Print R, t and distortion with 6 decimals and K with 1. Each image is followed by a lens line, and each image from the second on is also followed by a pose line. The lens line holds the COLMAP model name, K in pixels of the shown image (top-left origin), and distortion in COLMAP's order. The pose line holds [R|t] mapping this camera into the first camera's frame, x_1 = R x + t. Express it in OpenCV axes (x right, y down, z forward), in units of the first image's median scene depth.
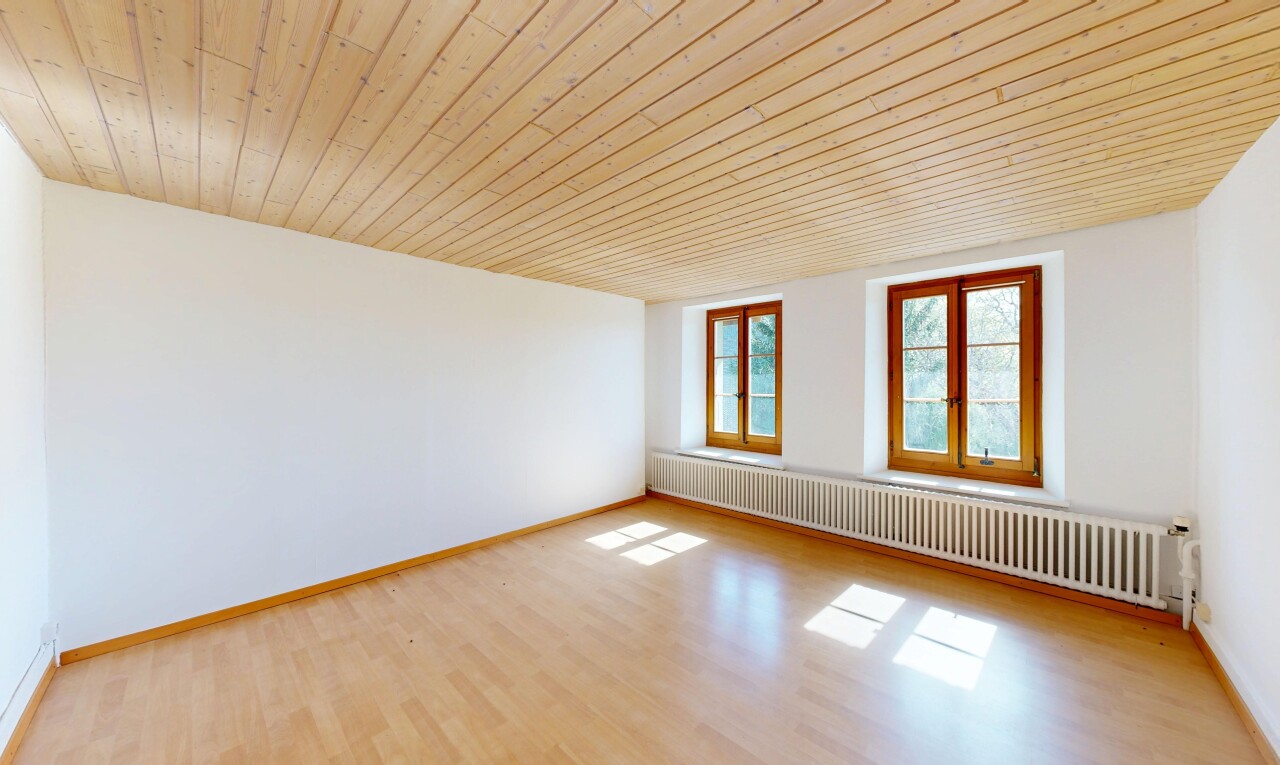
lens RADIAL K [[425.9, 0, 640.0], [0, 425.9, 382.5], [0, 0, 1]] dist [0.007595, -0.000026]
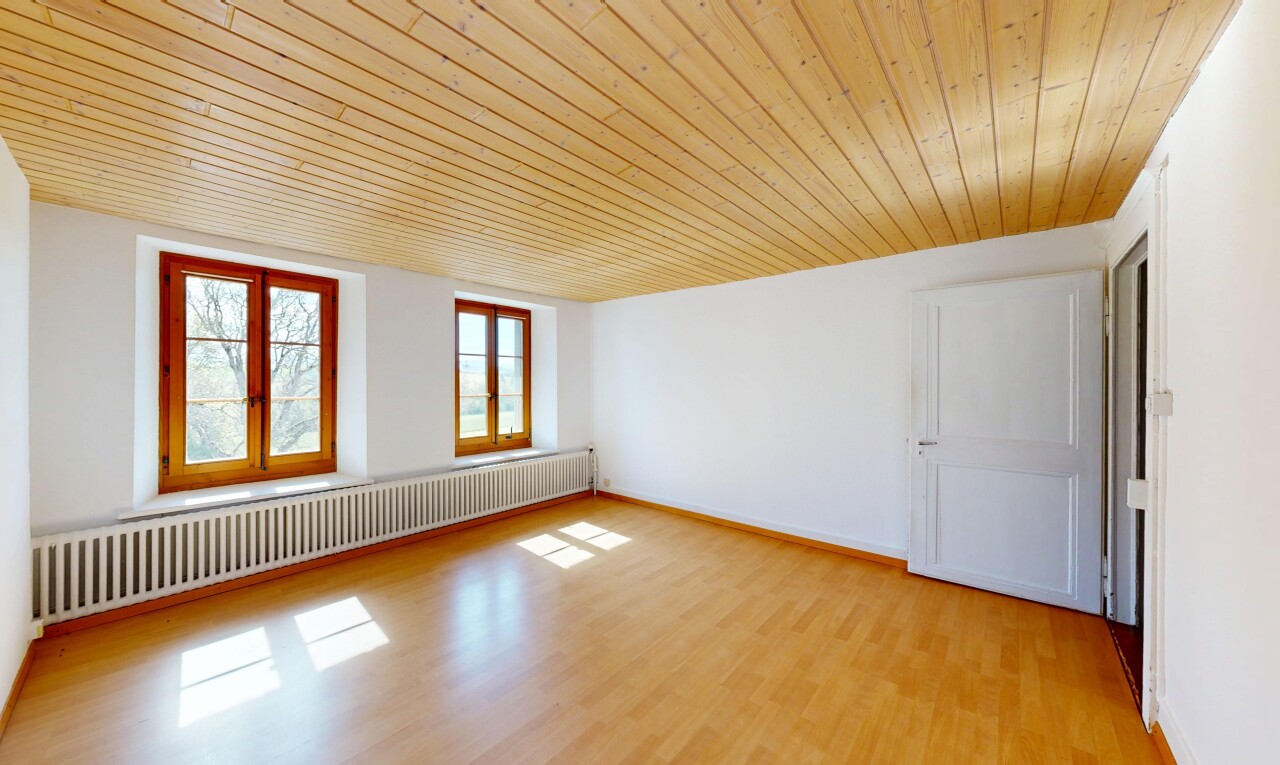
lens RADIAL K [[426.0, 0, 640.0], [0, 426.0, 382.5], [0, 0, 1]] dist [-0.000910, 0.000007]
pose [[-0.041645, 0.002216, 0.999130, -0.460341], [-0.007614, 0.999968, -0.002535, 0.000814], [-0.999103, -0.007712, -0.041627, 0.428685]]
